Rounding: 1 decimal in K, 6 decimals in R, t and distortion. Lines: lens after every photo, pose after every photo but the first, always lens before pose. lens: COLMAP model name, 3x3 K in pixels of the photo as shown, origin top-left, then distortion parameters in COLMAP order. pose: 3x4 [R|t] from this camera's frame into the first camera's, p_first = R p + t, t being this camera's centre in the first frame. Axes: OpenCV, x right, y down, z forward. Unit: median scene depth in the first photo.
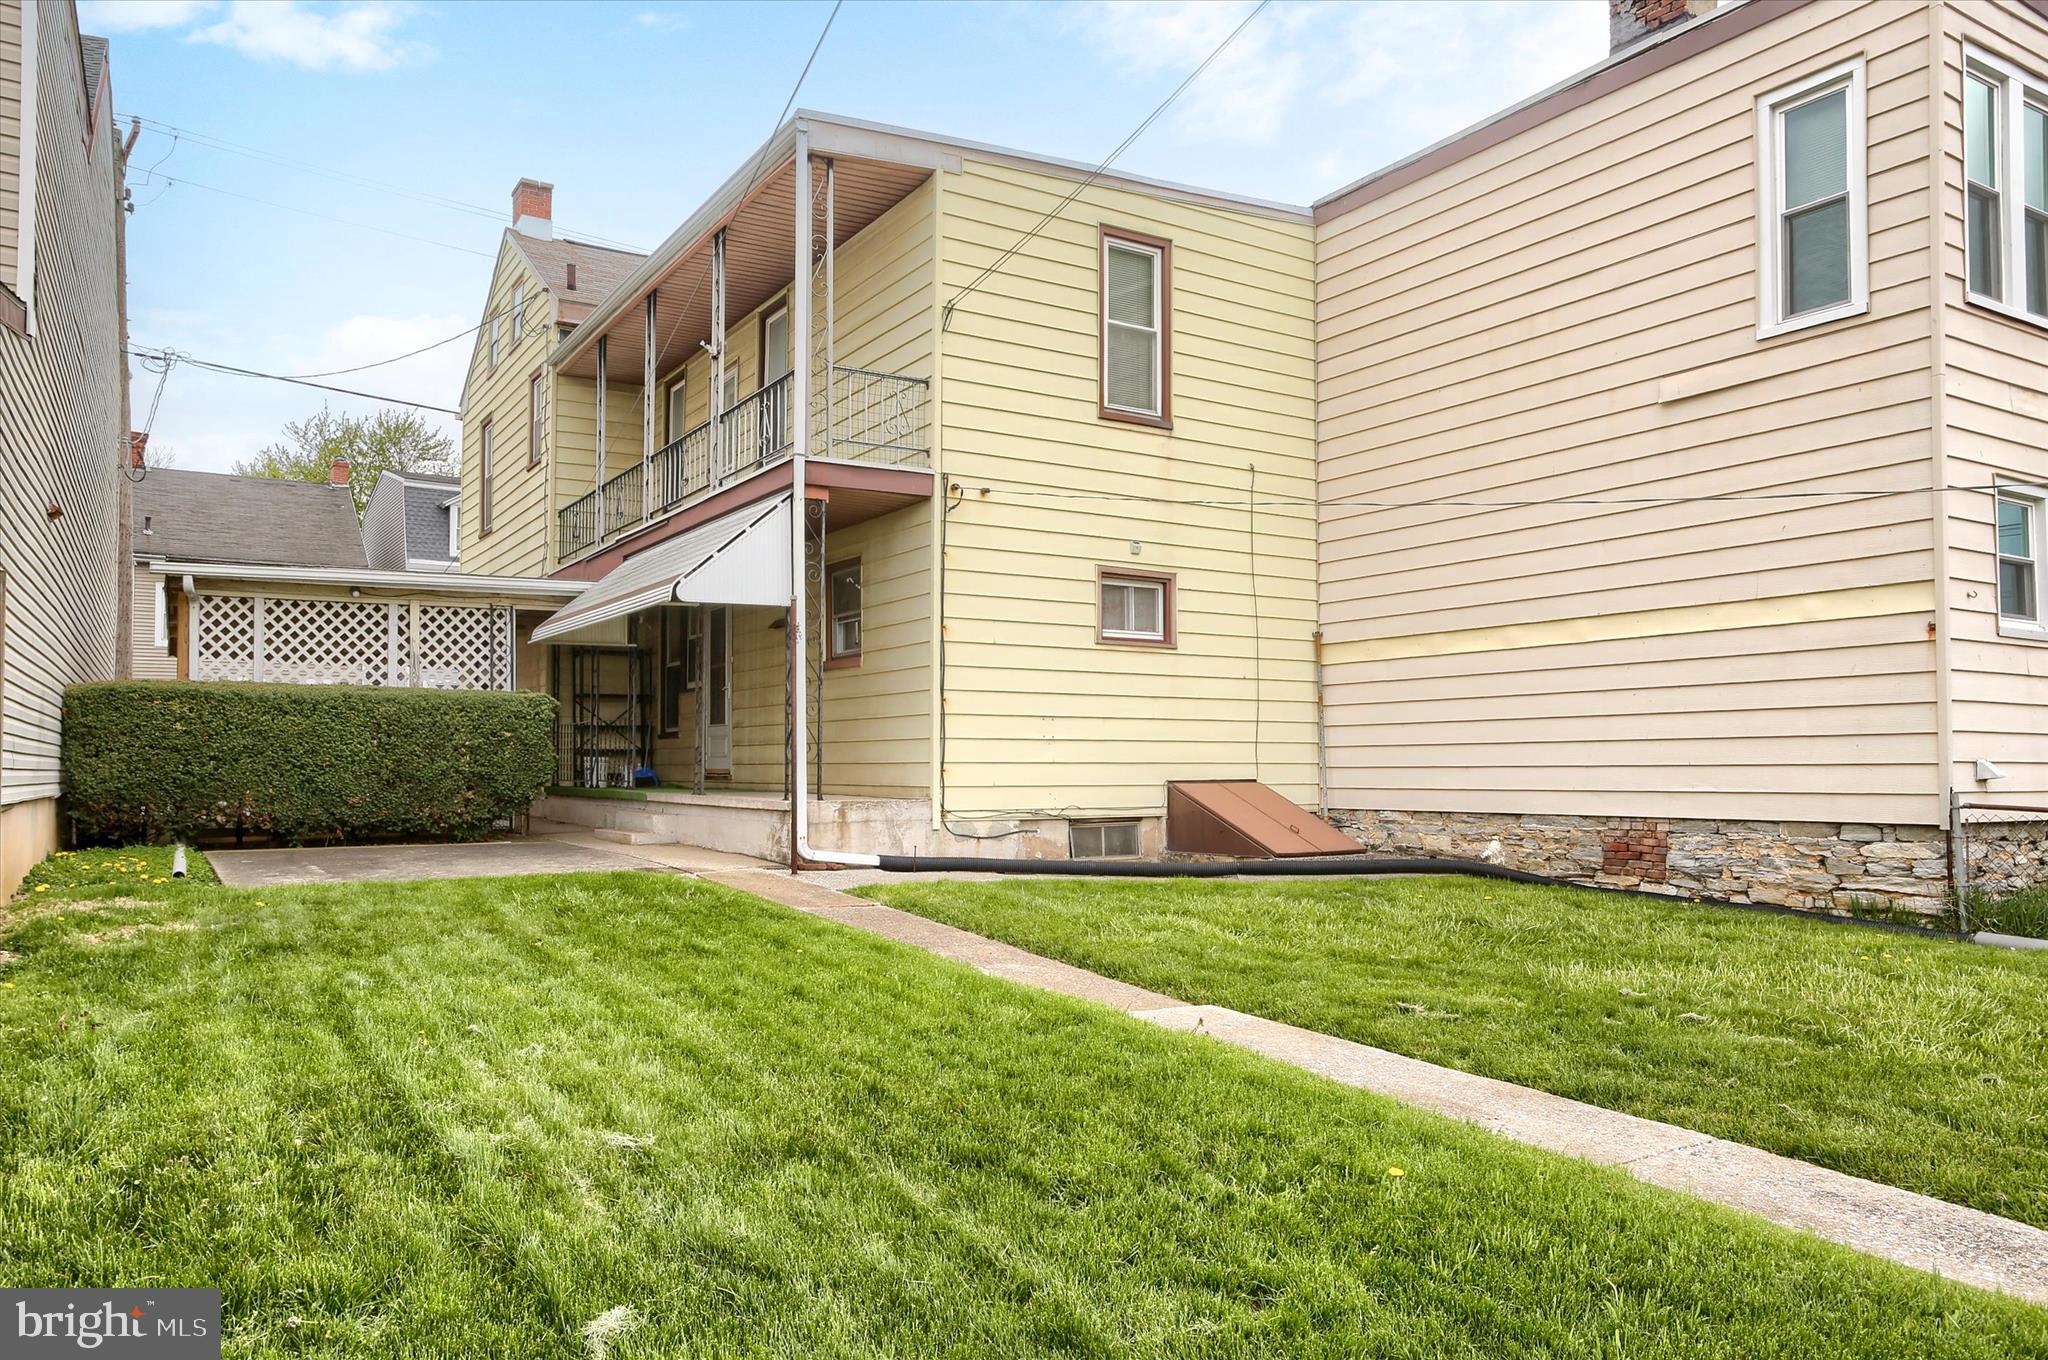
lens RADIAL K [[1403.4, 0, 1025.0], [0, 1403.4, 701.4], [0, 0, 1]] dist [0.002216, 0.002442]
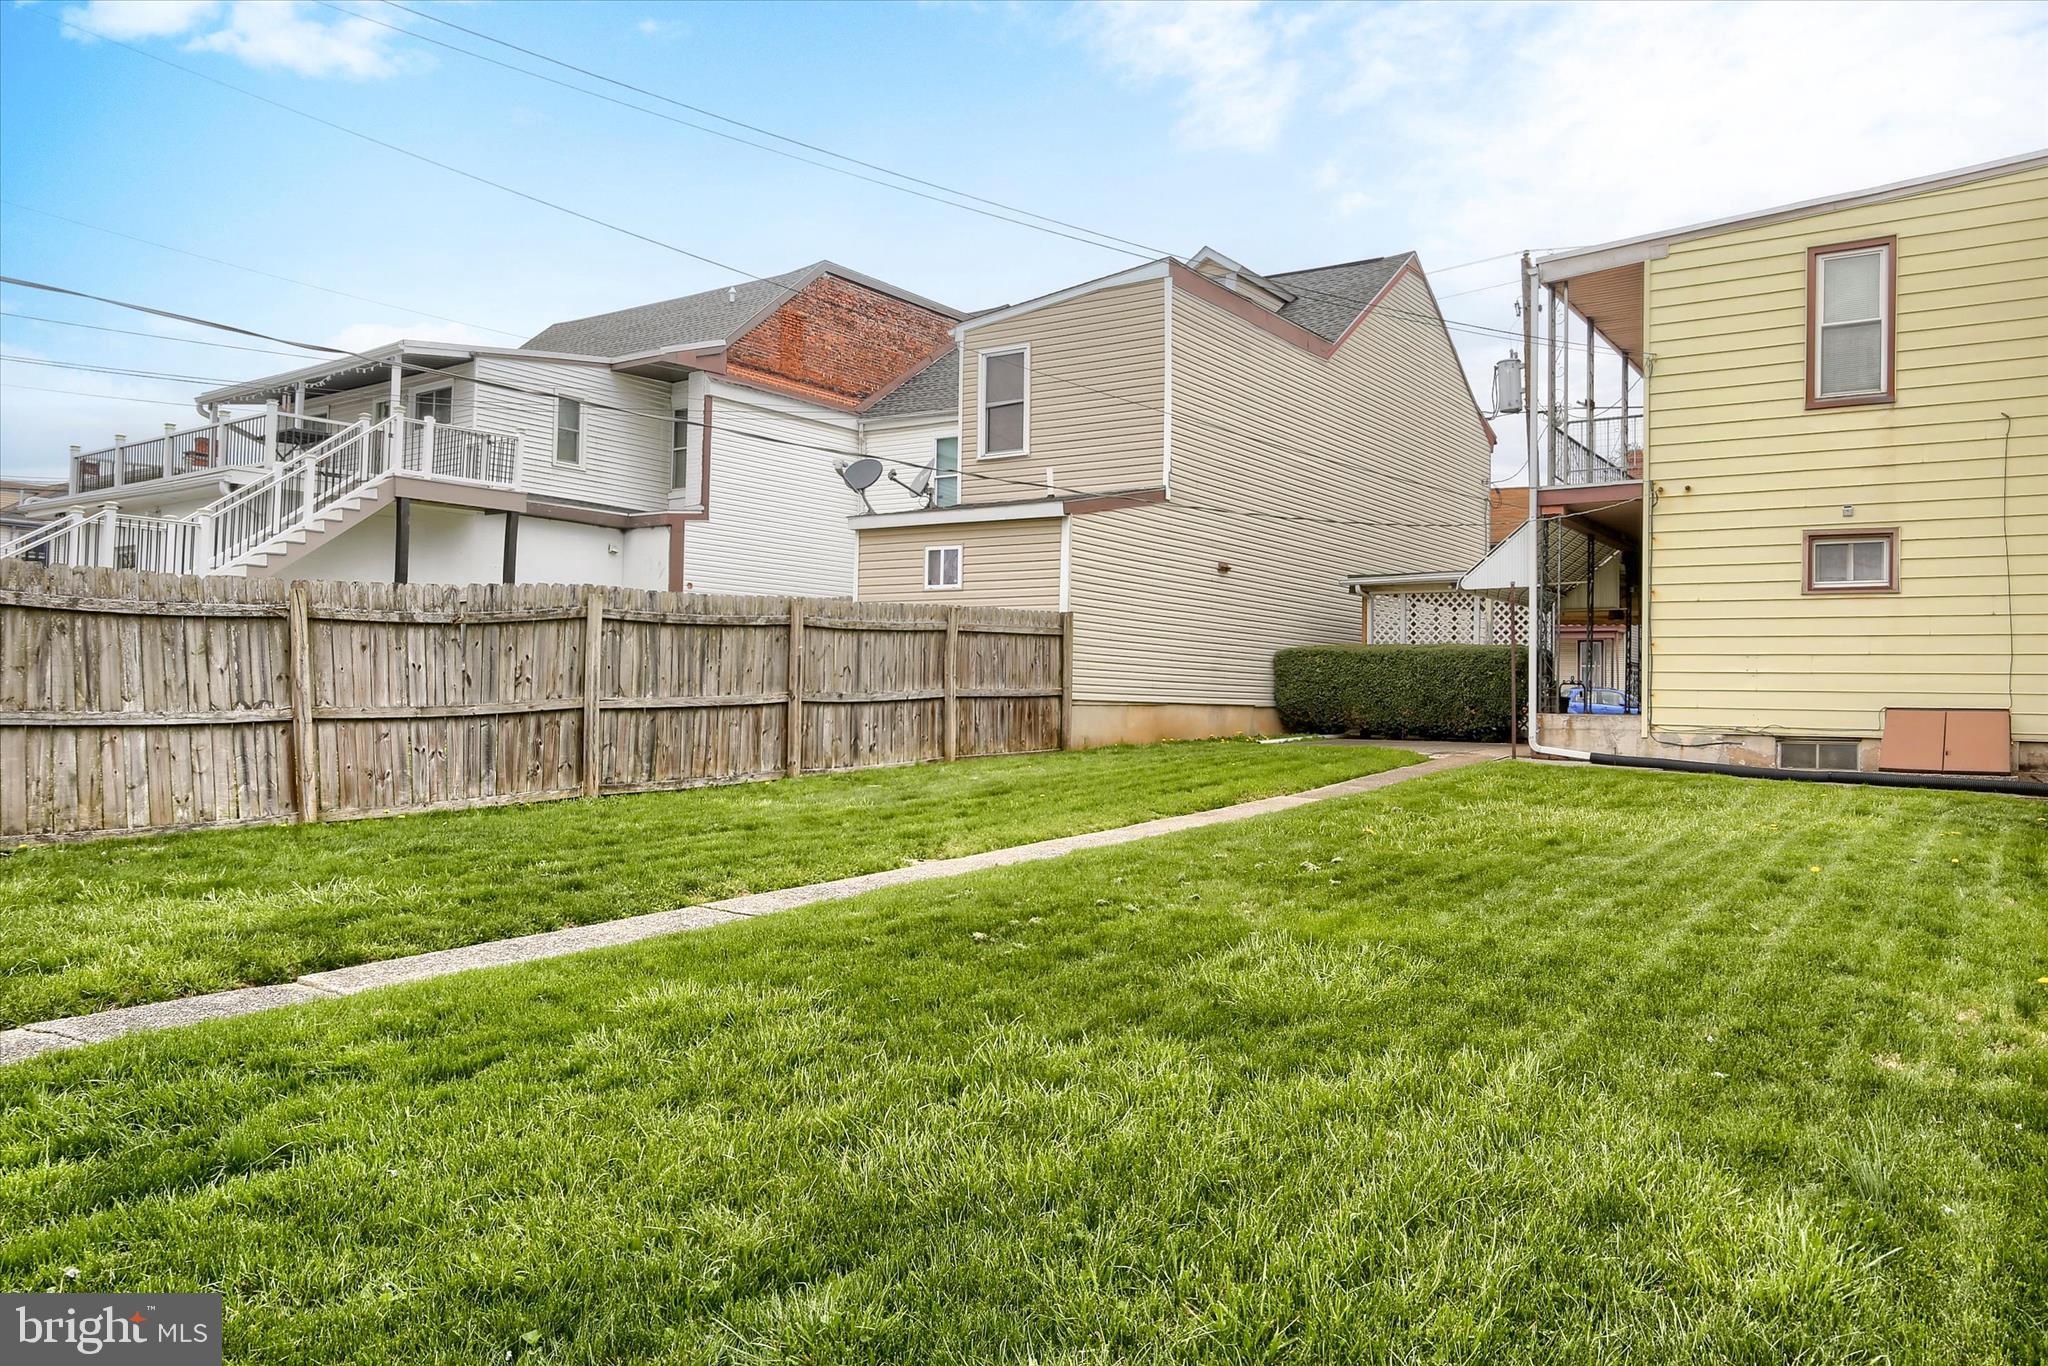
lens RADIAL K [[1403.4, 0, 1019.6], [0, 1403.4, 678.0], [0, 0, 1]] dist [0.002216, 0.002442]
pose [[0.420324, -0.005691, -0.907356, 0.874103], [0.024916, 0.999676, 0.005272, 0.008228], [0.907032, -0.024823, 0.420329, -0.140711]]
